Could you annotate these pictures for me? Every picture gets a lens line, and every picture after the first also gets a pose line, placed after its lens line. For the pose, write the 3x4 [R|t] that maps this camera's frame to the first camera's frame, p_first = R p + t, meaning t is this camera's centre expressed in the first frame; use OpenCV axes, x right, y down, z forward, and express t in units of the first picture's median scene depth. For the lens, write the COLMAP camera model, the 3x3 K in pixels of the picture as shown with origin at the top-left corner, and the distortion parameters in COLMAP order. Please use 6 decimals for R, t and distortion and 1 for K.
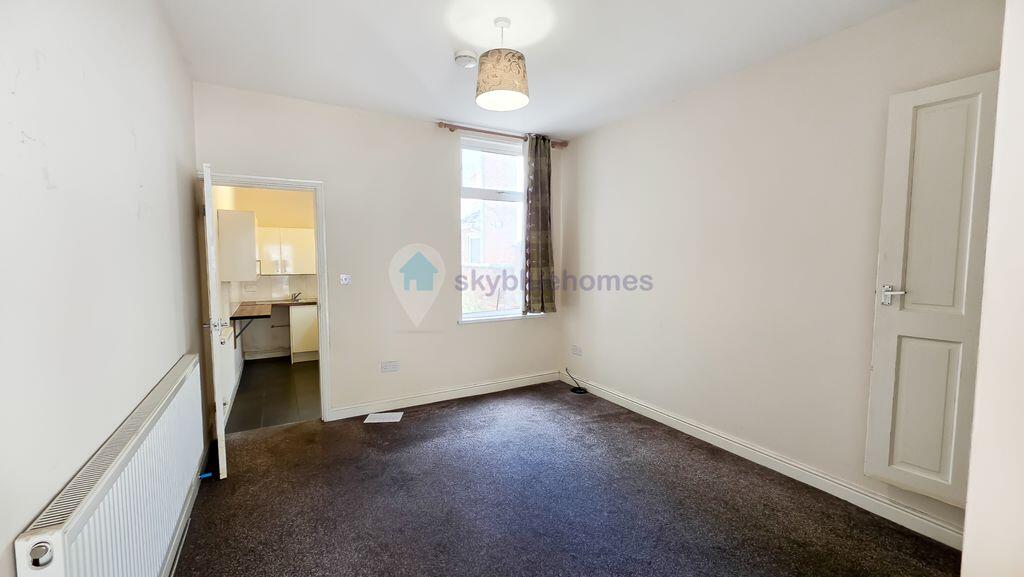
lens RADIAL K [[416.5, 0, 509.8], [0, 416.5, 286.3], [0, 0, 1]] dist [-0.000864, 0.000039]
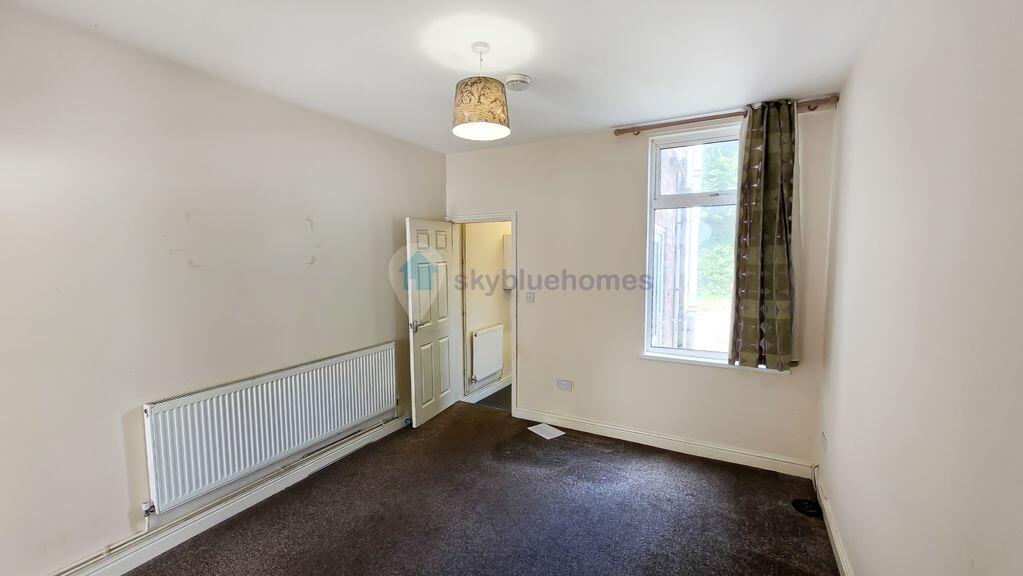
lens RADIAL K [[416.1, 0, 509.3], [0, 416.1, 285.8], [0, 0, 1]] dist [-0.000864, 0.000039]
pose [[0.517107, 0.063384, -0.853571, 0.461663], [-0.051540, 0.997750, 0.042867, -0.080524], [0.854368, 0.021827, 0.519211, 0.321827]]
